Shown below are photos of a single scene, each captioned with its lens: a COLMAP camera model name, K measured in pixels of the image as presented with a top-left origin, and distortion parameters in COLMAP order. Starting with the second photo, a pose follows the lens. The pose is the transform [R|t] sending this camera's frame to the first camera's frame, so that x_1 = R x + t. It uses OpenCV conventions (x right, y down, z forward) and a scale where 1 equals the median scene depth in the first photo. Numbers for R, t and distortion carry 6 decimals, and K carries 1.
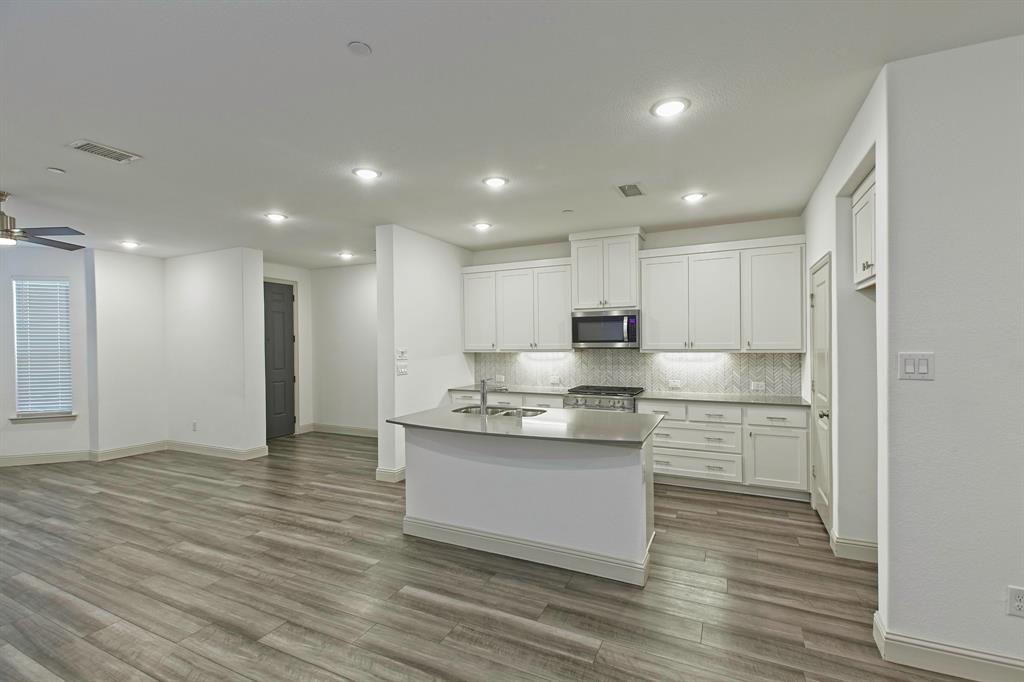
lens RADIAL K [[456.2, 0, 512.0], [0, 456.2, 341.0], [0, 0, 1]] dist [0.019450, -0.000206]
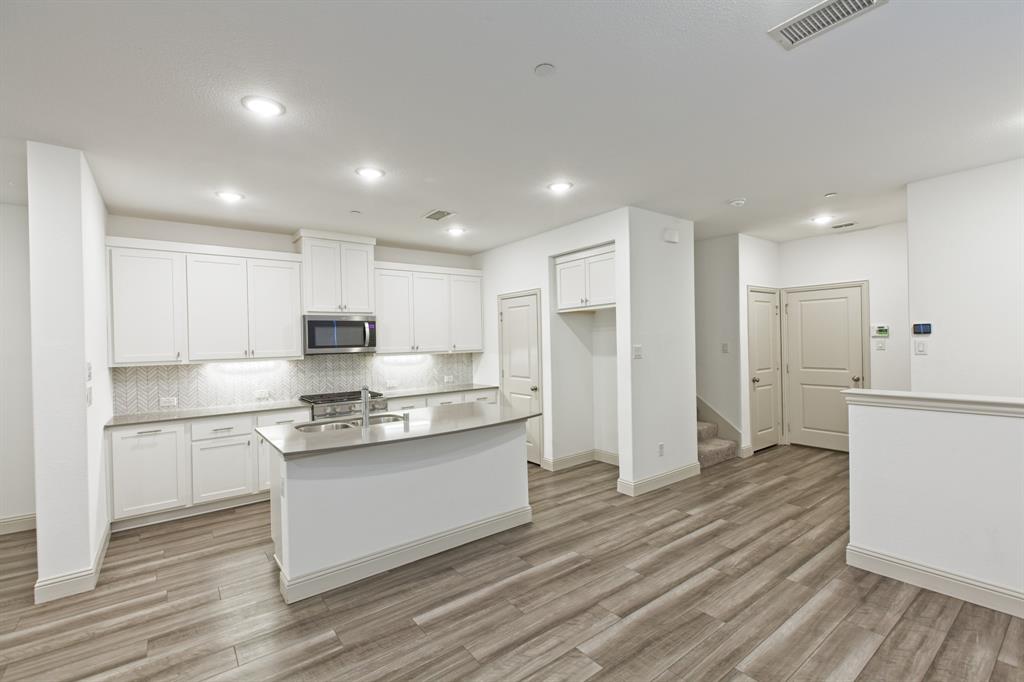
lens RADIAL K [[455.2, 0, 512.0], [0, 455.2, 341.0], [0, 0, 1]] dist [0.001952, 0.000615]
pose [[0.448192, -0.000198, 0.893938, -0.532316], [0.018332, 0.999792, -0.008969, 0.004660], [-0.893750, 0.020408, 0.448102, 0.242244]]
